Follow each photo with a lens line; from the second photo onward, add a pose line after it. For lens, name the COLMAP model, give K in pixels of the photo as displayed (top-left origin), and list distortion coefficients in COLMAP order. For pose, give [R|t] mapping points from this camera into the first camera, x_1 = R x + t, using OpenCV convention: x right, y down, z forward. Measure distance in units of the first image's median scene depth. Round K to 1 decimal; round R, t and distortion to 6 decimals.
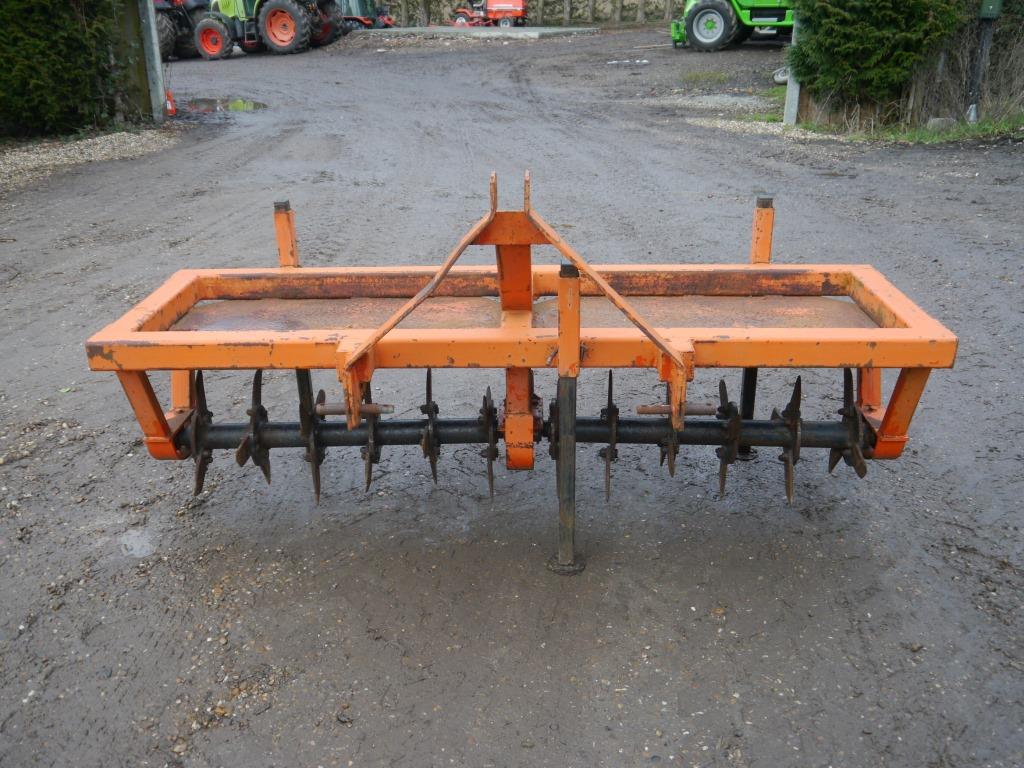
lens RADIAL K [[923.9, 0, 512.0], [0, 923.9, 384.0], [0, 0, 1]] dist [-0.020274, 0.015949]
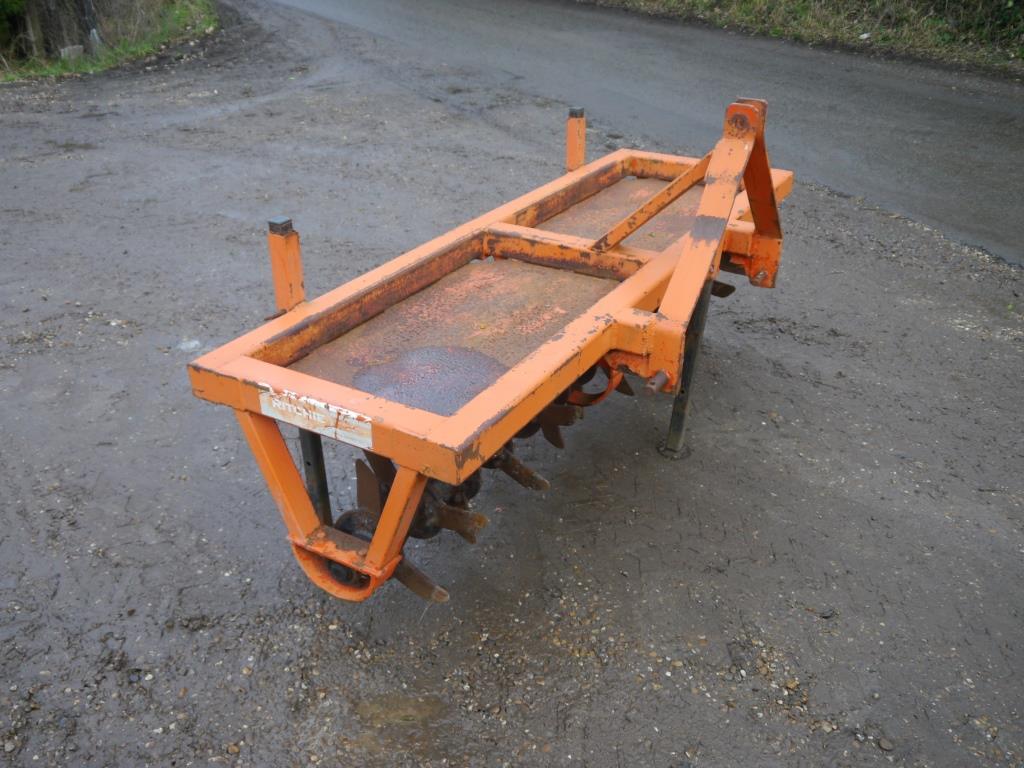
lens RADIAL K [[911.5, 0, 512.0], [0, 911.5, 384.0], [0, 0, 1]] dist [-0.009024, 0.016160]
pose [[0.481302, -0.395944, 0.782034, -0.194298], [0.331149, 0.908185, 0.256009, -0.050972], [-0.811597, 0.135753, 0.568227, 0.113796]]
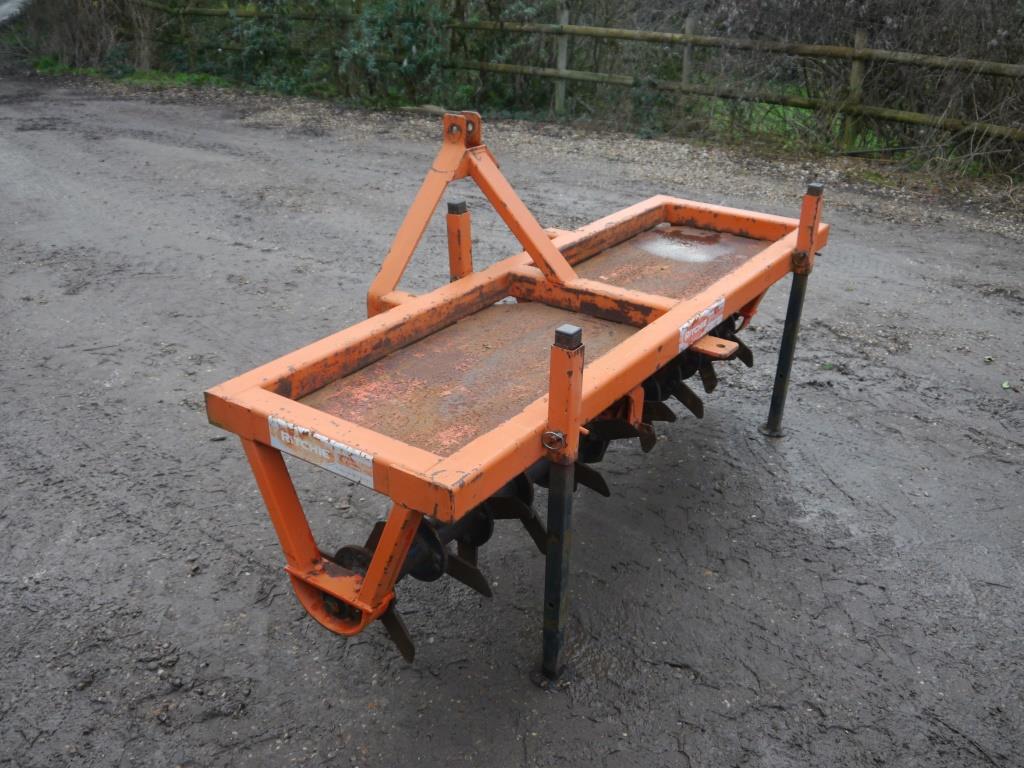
lens RADIAL K [[923.9, 0, 512.0], [0, 923.9, 384.0], [0, 0, 1]] dist [-0.020274, 0.015949]
pose [[-0.539964, 0.369982, -0.756011, 0.193141], [-0.334269, 0.730074, 0.596033, -0.132188], [0.772466, 0.574547, -0.270540, 0.284643]]
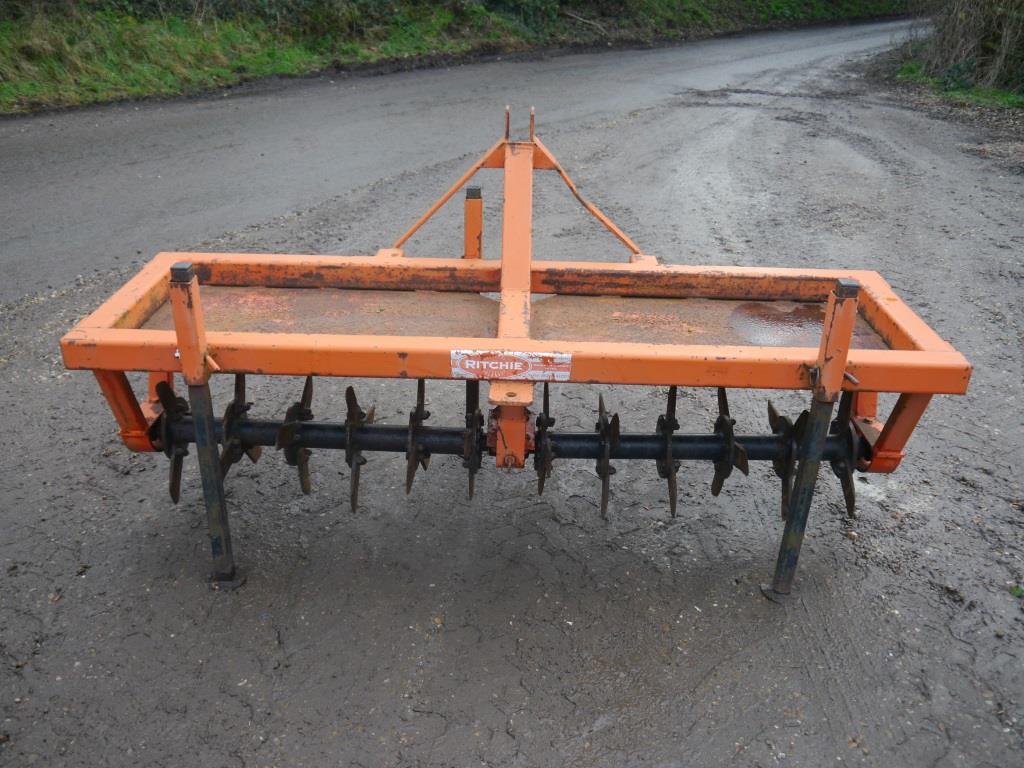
lens RADIAL K [[906.9, 0, 512.0], [0, 906.9, 384.0], [0, 0, 1]] dist [-0.007075, -0.005778]
pose [[-0.999891, 0.001814, -0.014627, 0.005449], [-0.009897, 0.652790, 0.757474, -0.168811], [0.010922, 0.757537, -0.652701, 0.377891]]
